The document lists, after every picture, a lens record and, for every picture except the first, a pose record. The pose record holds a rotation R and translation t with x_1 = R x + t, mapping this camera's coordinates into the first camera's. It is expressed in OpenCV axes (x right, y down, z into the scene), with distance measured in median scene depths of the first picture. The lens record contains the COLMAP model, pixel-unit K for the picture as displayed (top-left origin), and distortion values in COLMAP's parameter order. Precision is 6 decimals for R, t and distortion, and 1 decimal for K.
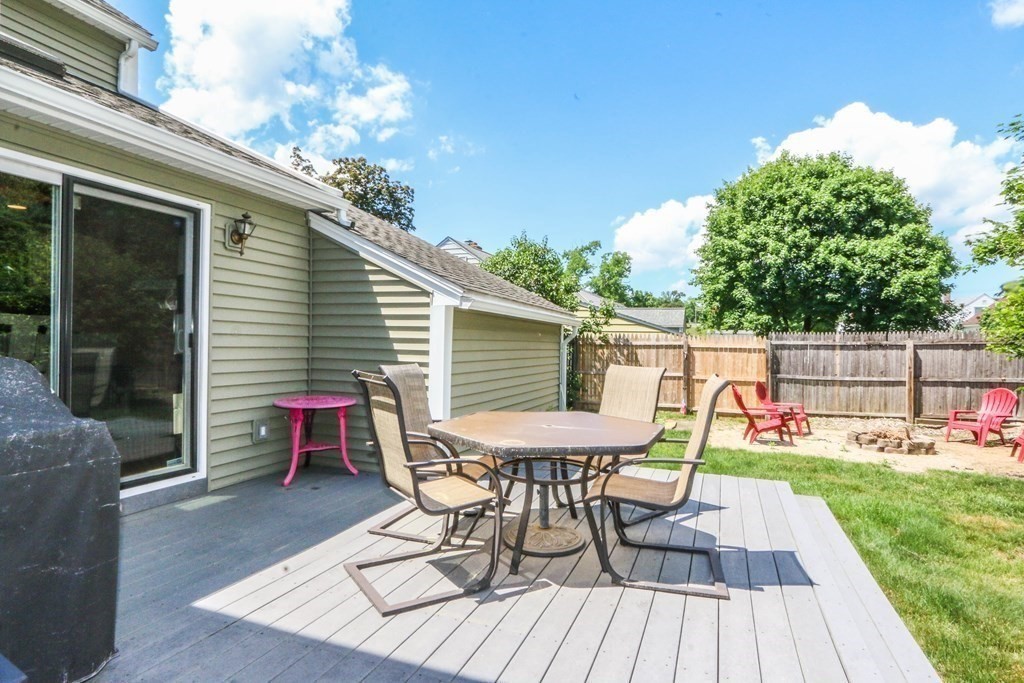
lens RADIAL K [[533.3, 0, 515.7], [0, 533.3, 346.5], [0, 0, 1]] dist [-0.004094, -0.001355]
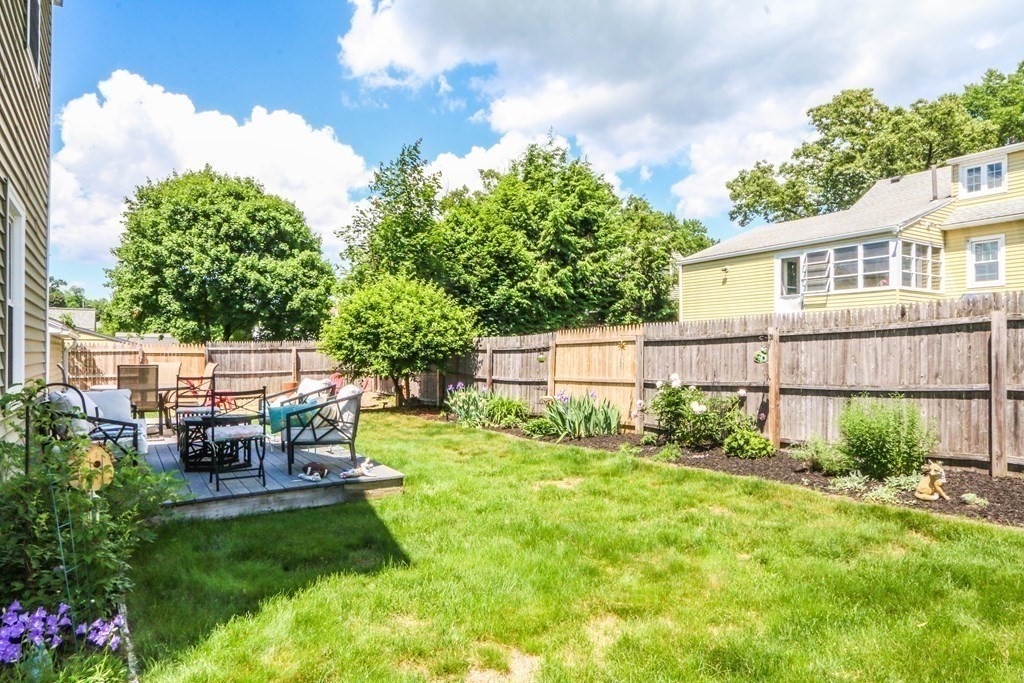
lens RADIAL K [[658.5, 0, 512.0], [0, 658.5, 341.5], [0, 0, 1]] dist [-0.039620, -0.002477]
pose [[0.607370, -0.001867, 0.794417, -0.174724], [0.013399, 0.999879, -0.007894, -0.000983], [-0.794306, 0.015439, 0.607321, -0.294588]]
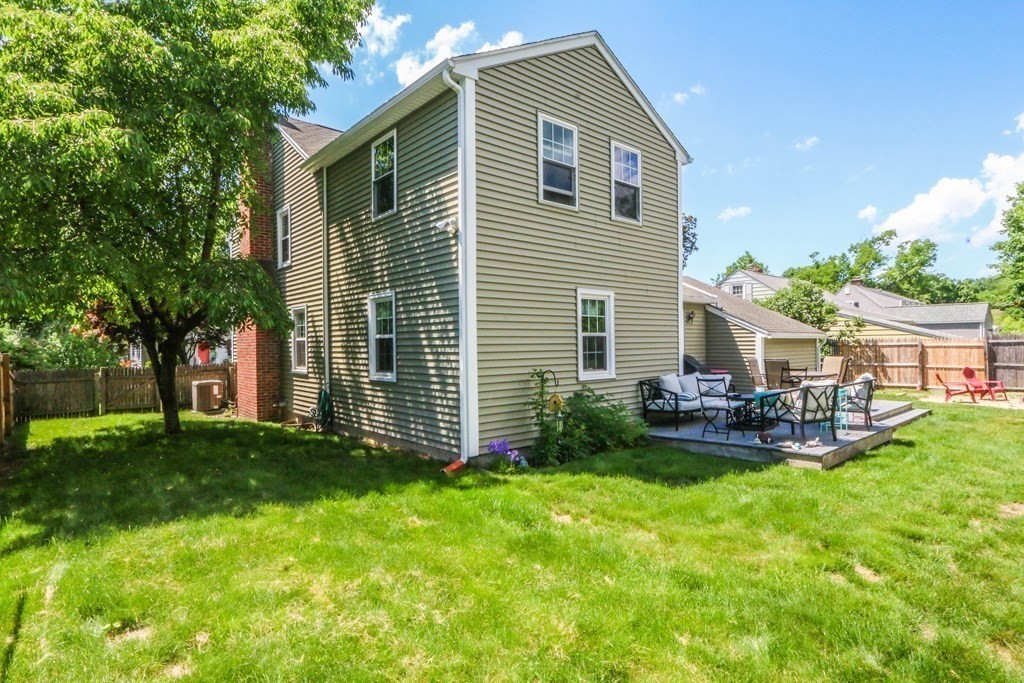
lens RADIAL K [[533.3, 0, 515.7], [0, 533.3, 346.5], [0, 0, 1]] dist [-0.004094, -0.001355]
pose [[0.882640, -0.026441, -0.469305, 0.009404], [0.025399, 0.999641, -0.008551, -0.006441], [0.469363, -0.004372, 0.882995, -0.416397]]
